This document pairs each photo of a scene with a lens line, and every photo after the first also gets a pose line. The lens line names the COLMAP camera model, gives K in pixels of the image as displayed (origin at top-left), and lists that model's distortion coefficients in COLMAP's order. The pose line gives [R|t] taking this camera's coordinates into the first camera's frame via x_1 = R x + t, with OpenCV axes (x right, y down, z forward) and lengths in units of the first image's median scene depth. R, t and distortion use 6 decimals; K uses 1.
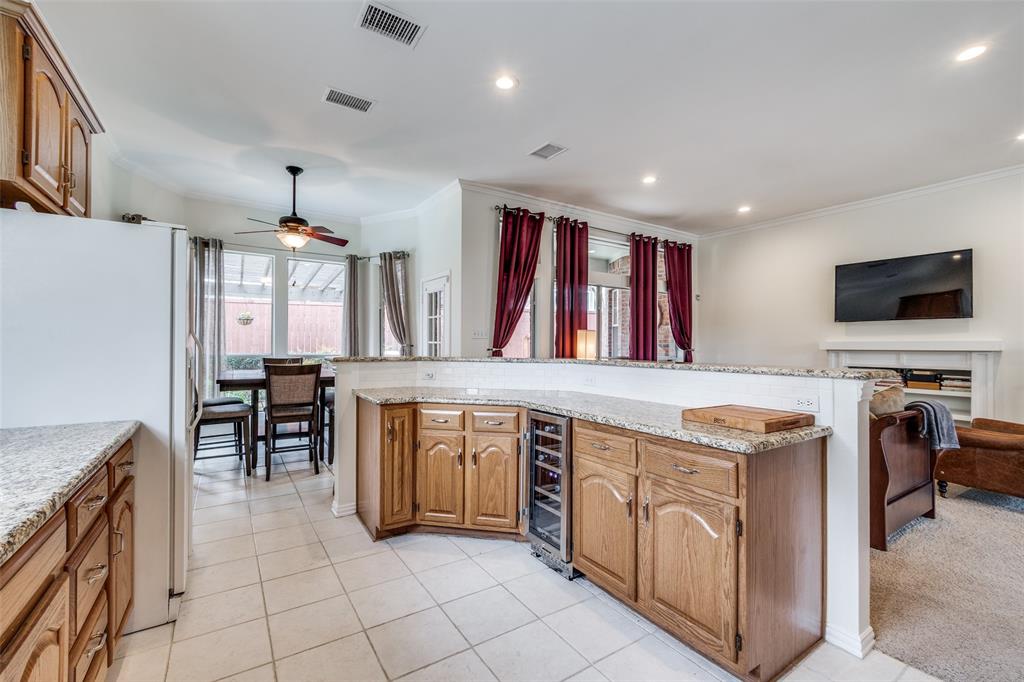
lens RADIAL K [[445.3, 0, 512.0], [0, 445.3, 341.0], [0, 0, 1]] dist [0.000710, 0.000106]
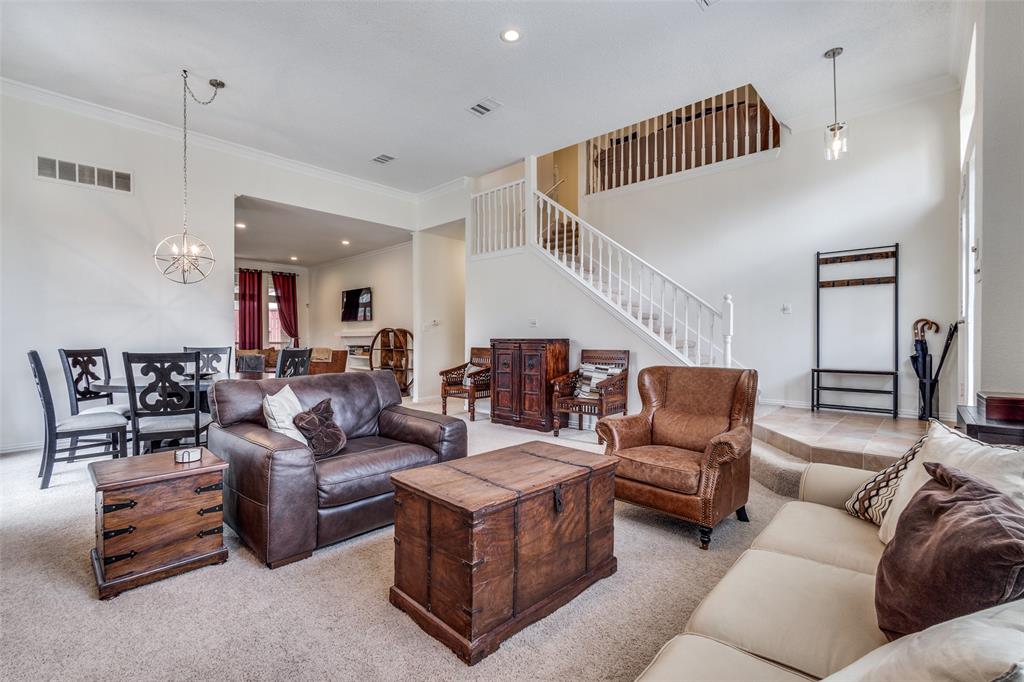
lens RADIAL K [[461.2, 0, 512.0], [0, 461.2, 341.0], [0, 0, 1]] dist [-0.000942, -0.000041]
pose [[0.970192, -0.011046, 0.242086, 0.971229], [0.008843, 0.999909, 0.010184, 0.027500], [-0.242177, -0.007739, 0.970201, -1.066987]]
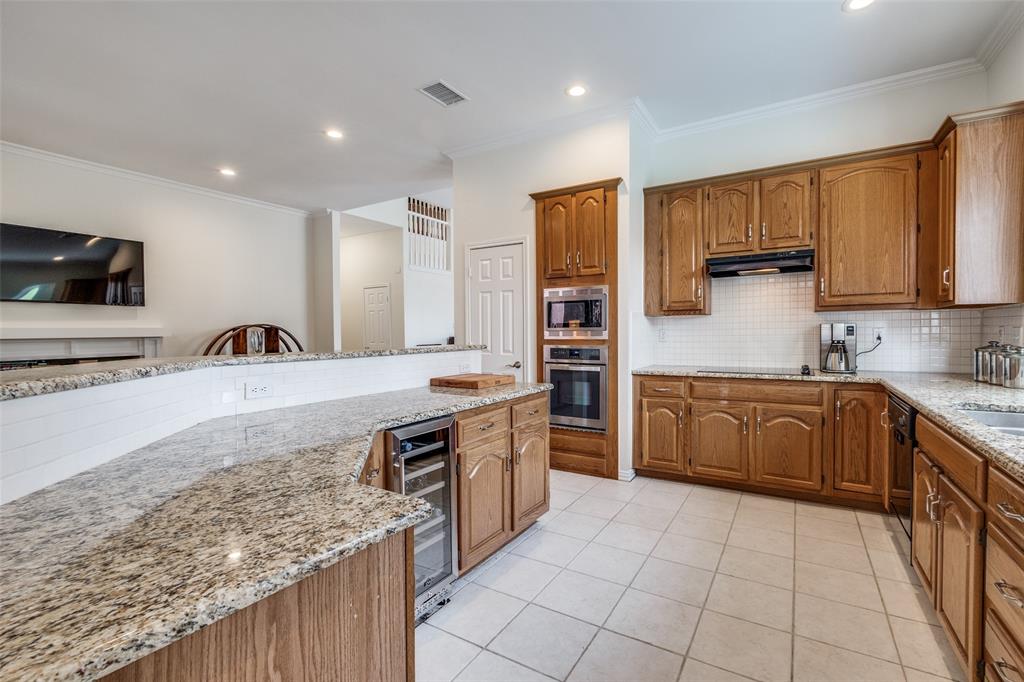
lens RADIAL K [[434.7, 0, 552.0], [0, 434.7, 342.4], [0, 0, 1]] dist [-0.000163, 0.000029]
pose [[-0.460893, -0.023457, 0.887146, -0.302178], [-0.003263, 0.999689, 0.024737, 0.004714], [-0.887450, 0.008507, -0.460826, 0.519612]]
